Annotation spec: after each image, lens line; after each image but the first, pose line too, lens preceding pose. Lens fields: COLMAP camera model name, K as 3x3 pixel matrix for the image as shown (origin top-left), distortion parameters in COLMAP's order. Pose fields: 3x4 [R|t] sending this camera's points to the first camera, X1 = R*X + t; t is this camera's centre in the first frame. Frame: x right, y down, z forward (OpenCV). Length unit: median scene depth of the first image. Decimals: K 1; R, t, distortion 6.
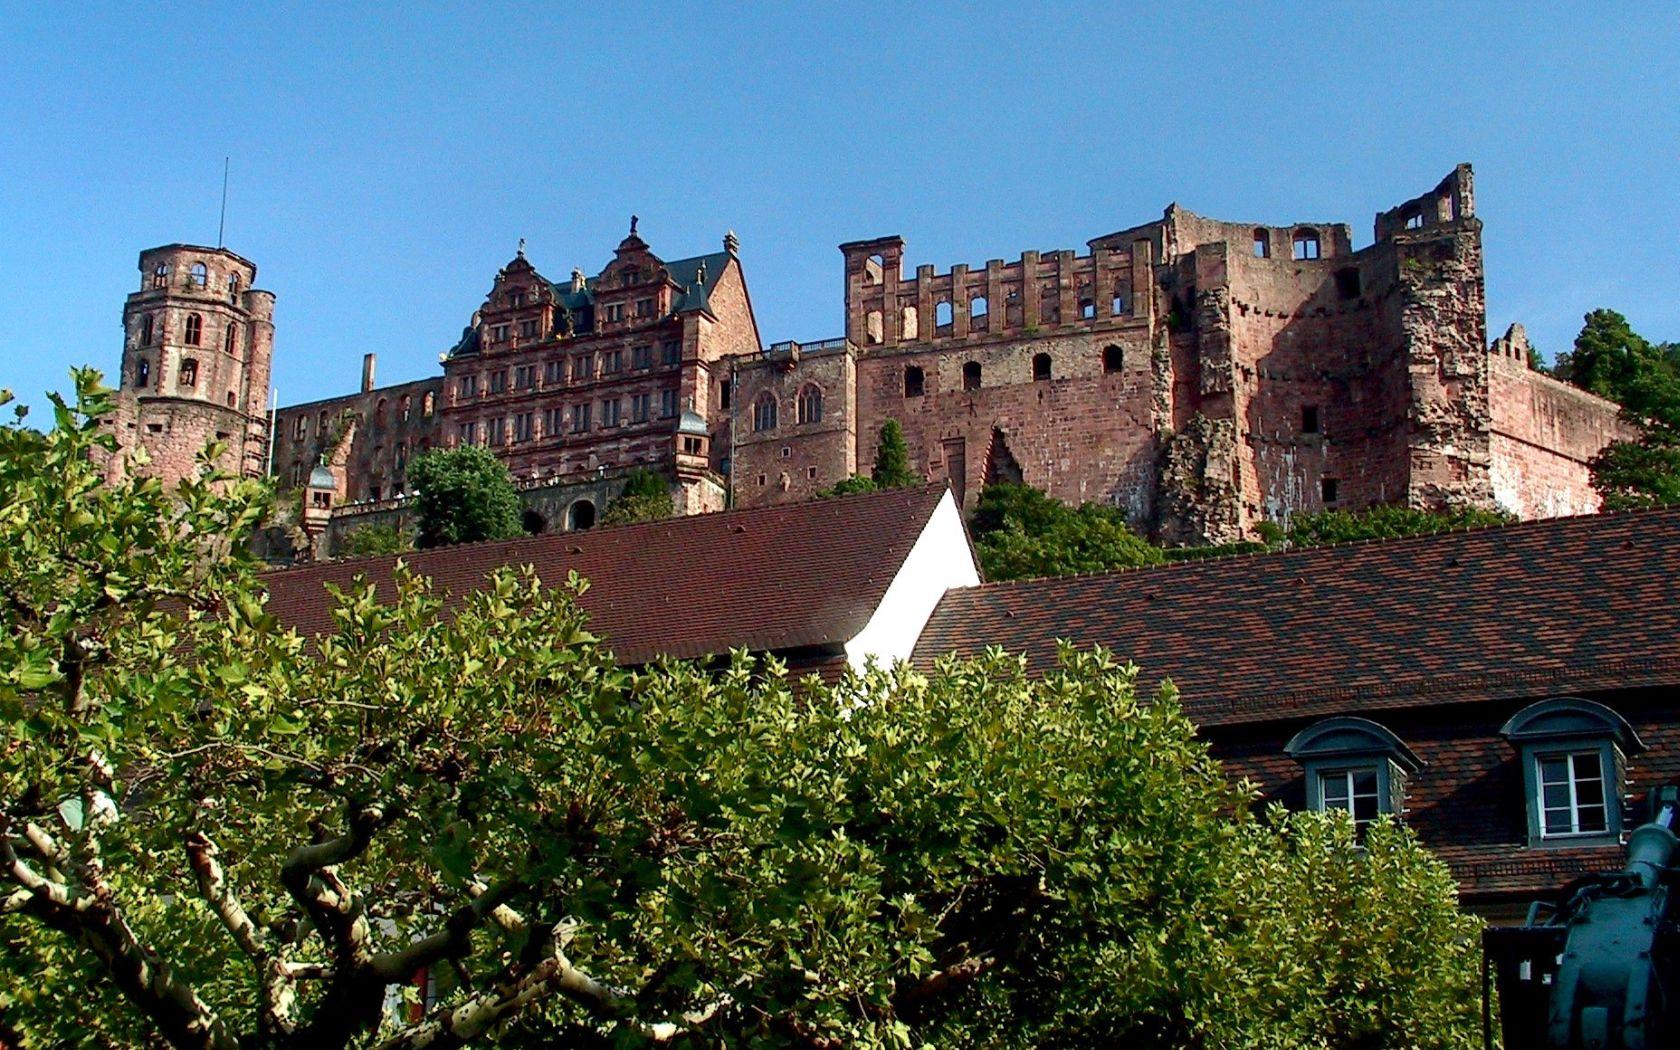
lens RADIAL K [[2493.5, 0, 867.2], [0, 2493.5, 486.2], [0, 0, 1]] dist [-0.016236, 0.088706]
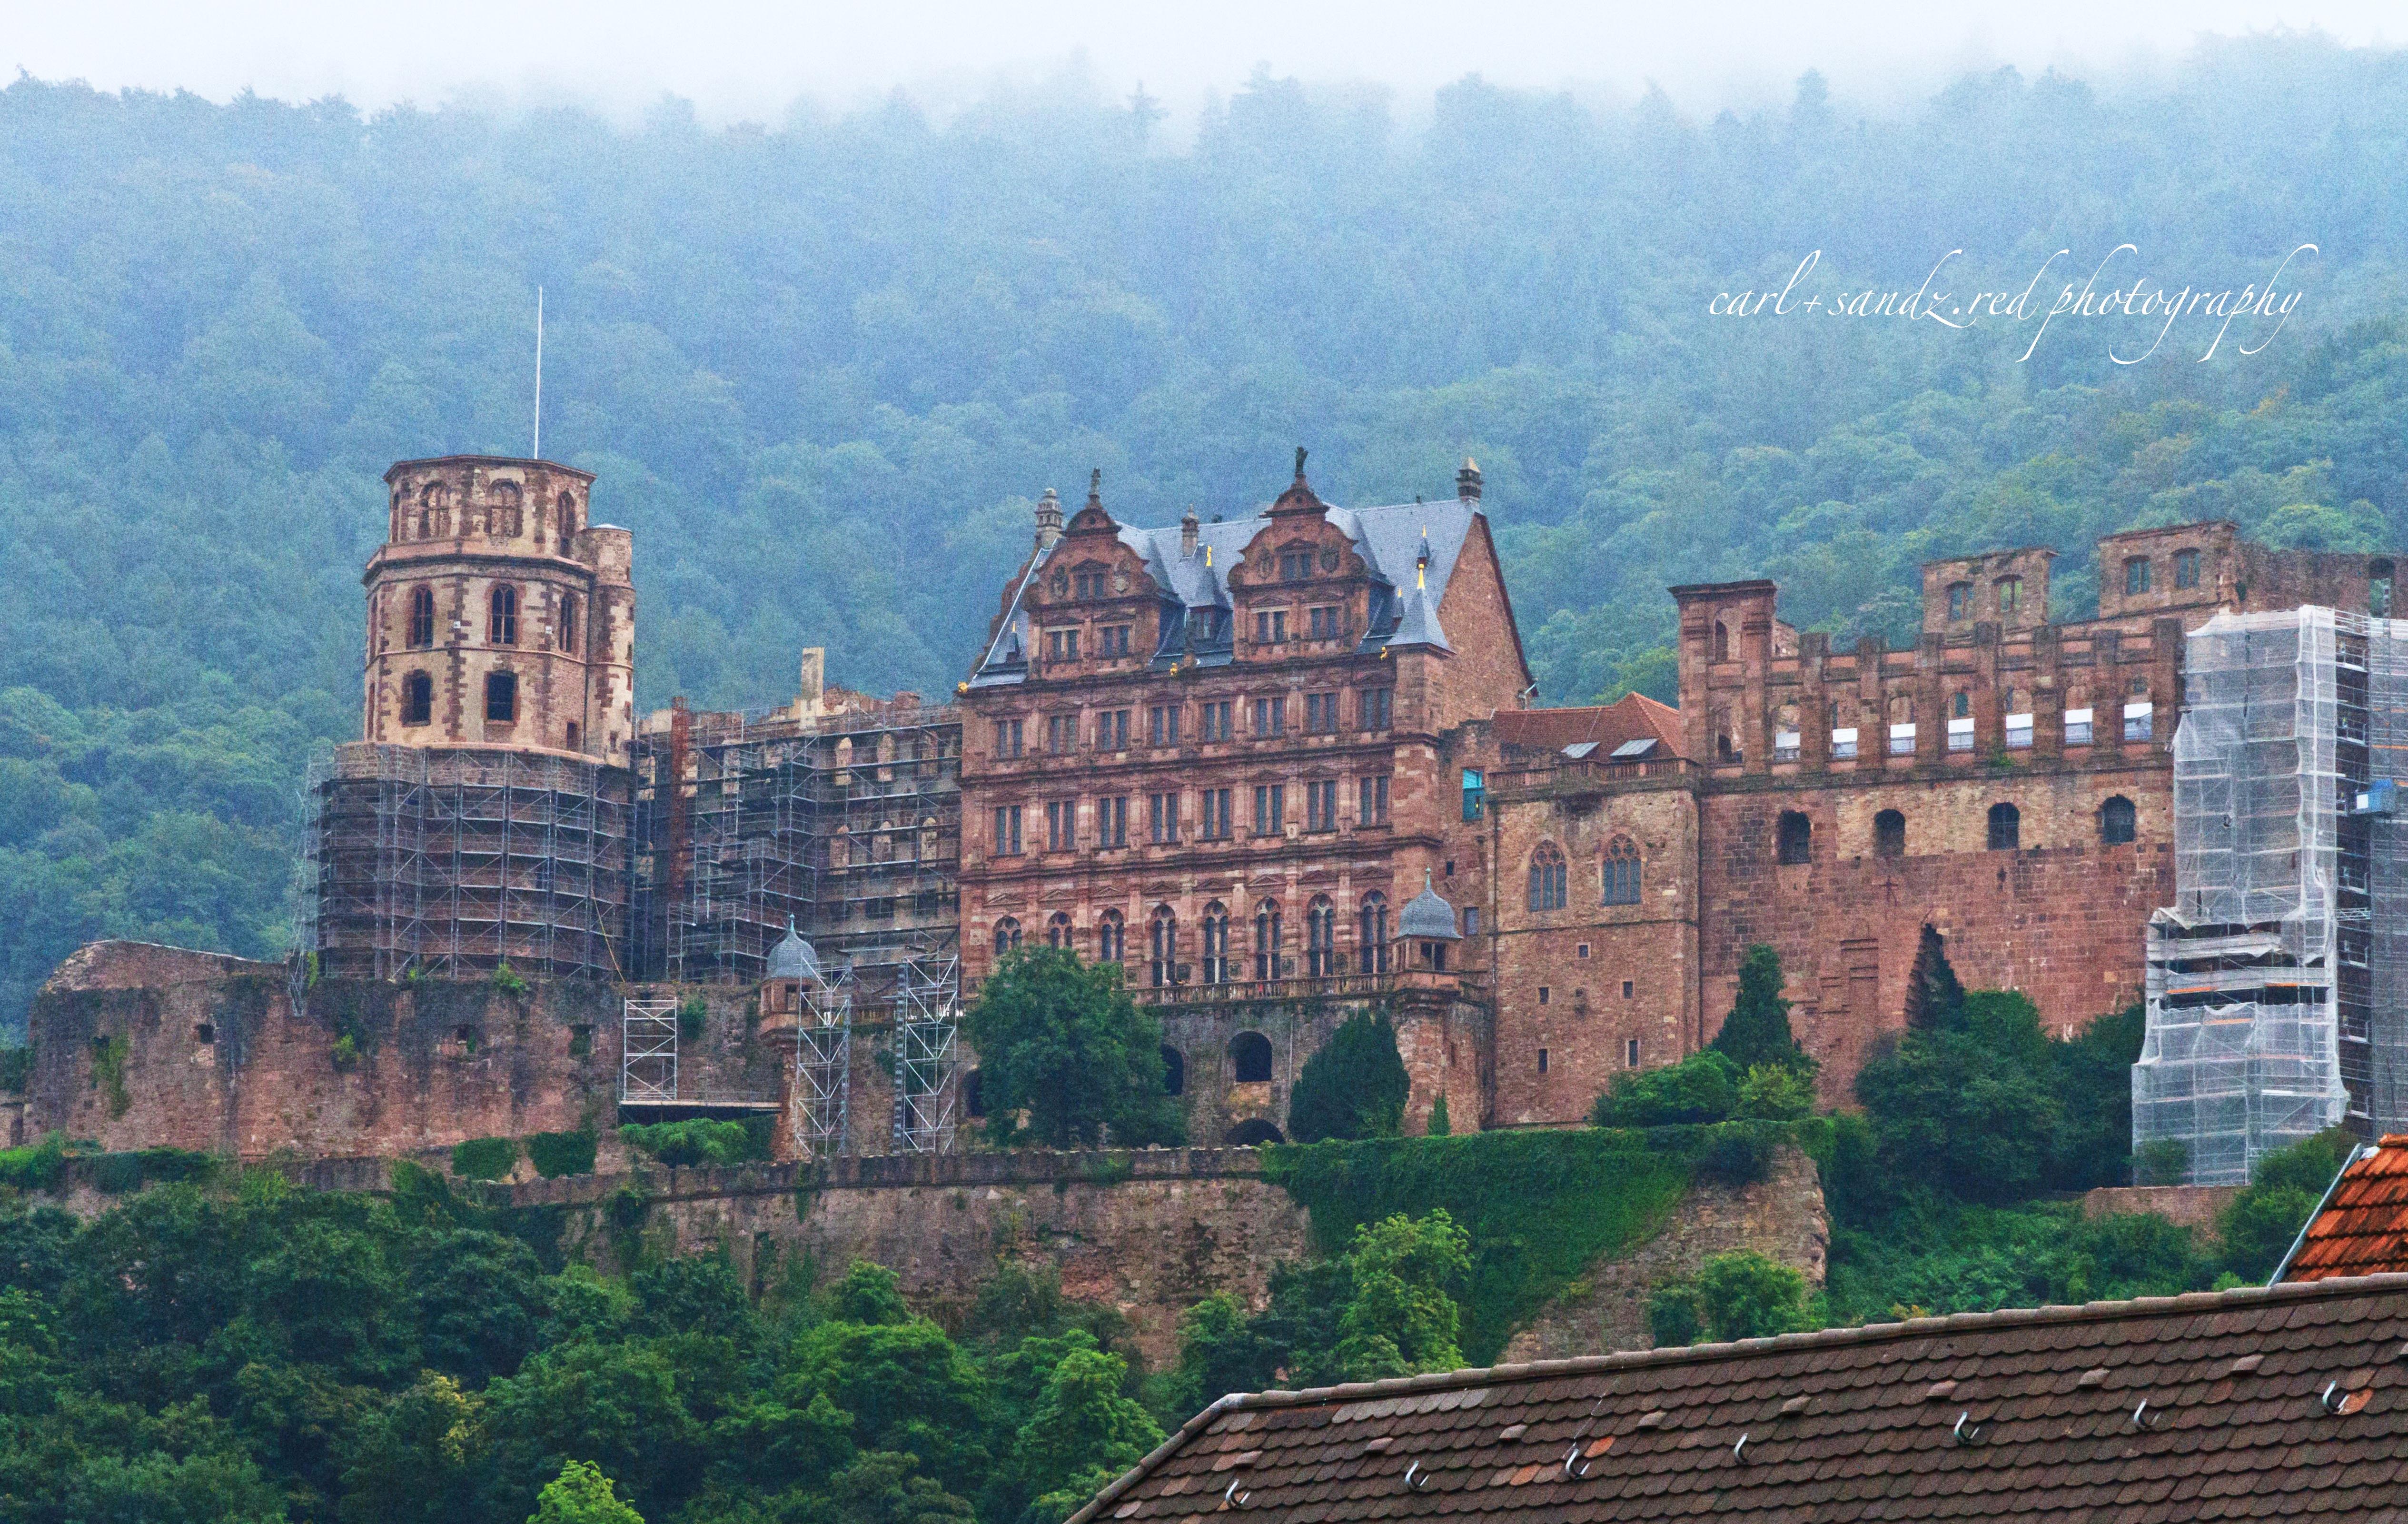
lens RADIAL K [[8498.0, 0, 1204.0], [0, 8498.0, 762.0], [0, 0, 1]] dist [-0.060419, 1.251177]
pose [[0.998570, -0.002116, -0.053411, -0.014237], [0.009389, 0.990627, 0.136274, -0.344293], [0.052622, -0.136581, 0.989230, -1.052350]]
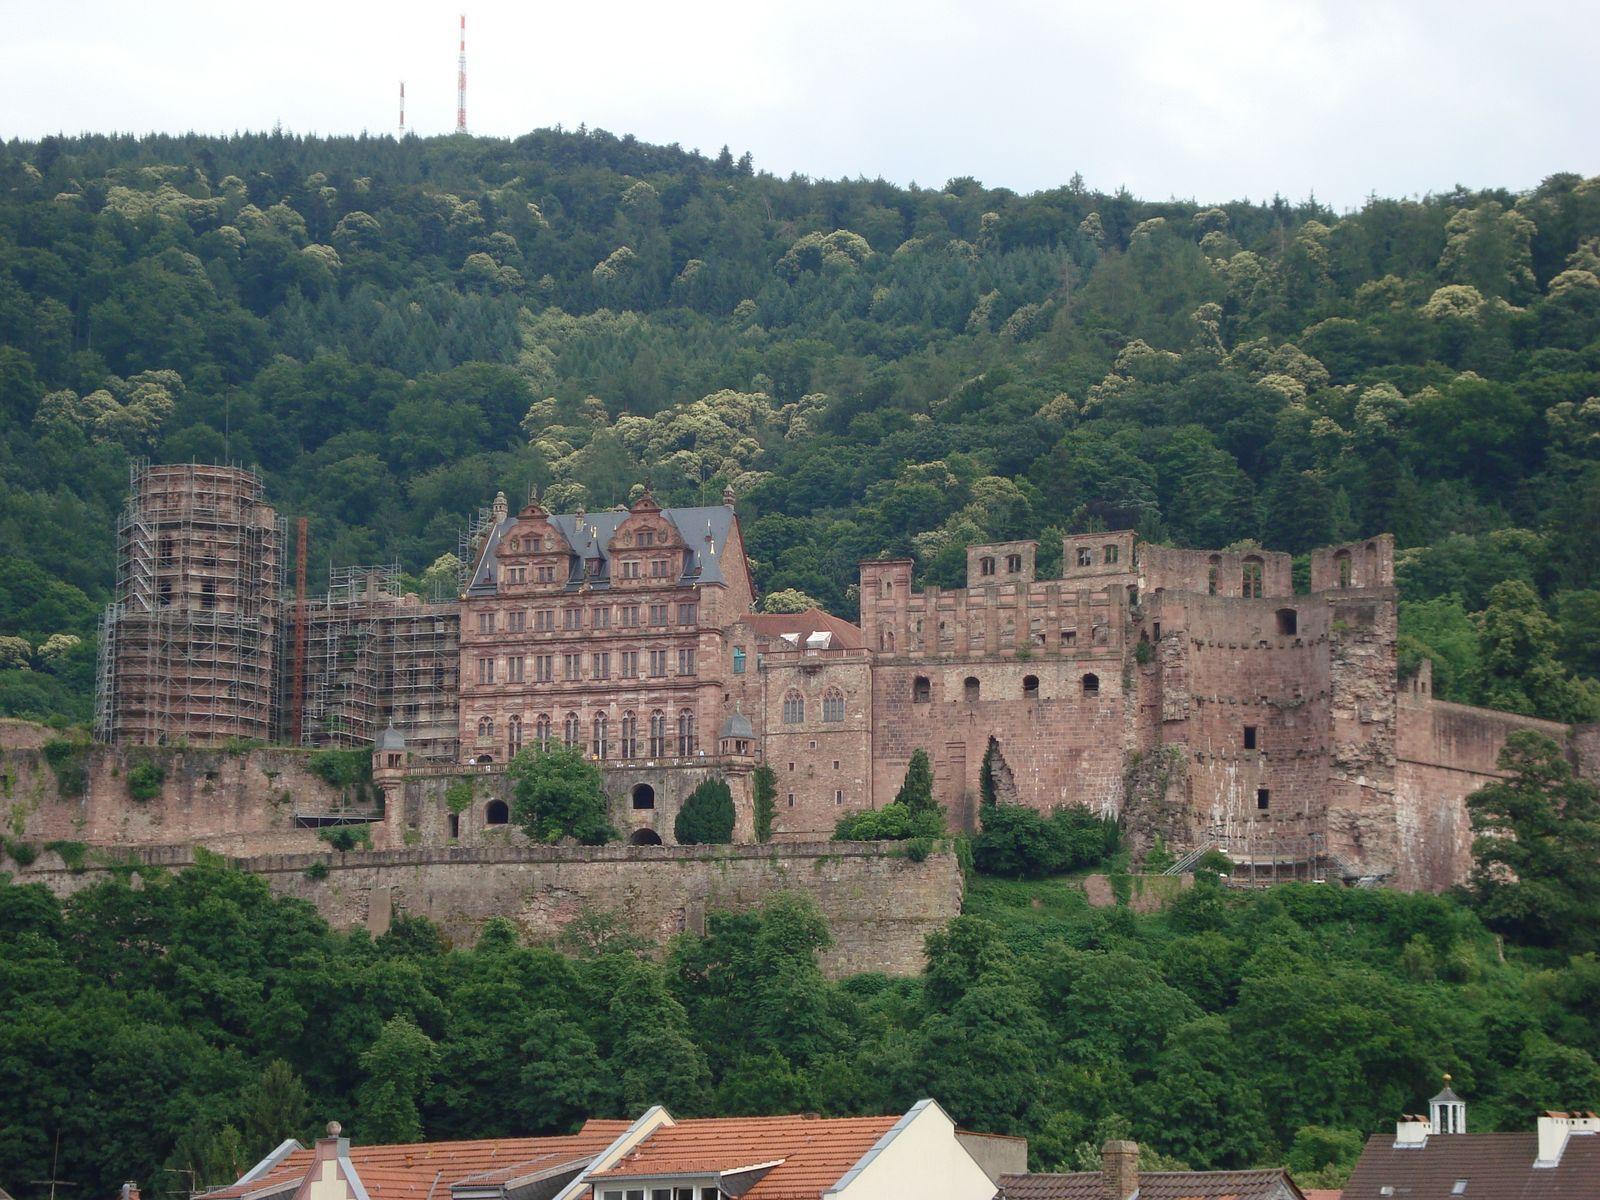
lens RADIAL K [[4778.6, 0, 800.0], [0, 4778.6, 600.0], [0, 0, 1]] dist [0.945830, -12.751371]
pose [[0.994496, 0.019074, 0.103023, -0.277979], [-0.034404, 0.988216, 0.149148, -0.426667], [-0.098964, -0.151872, 0.983433, -1.250872]]
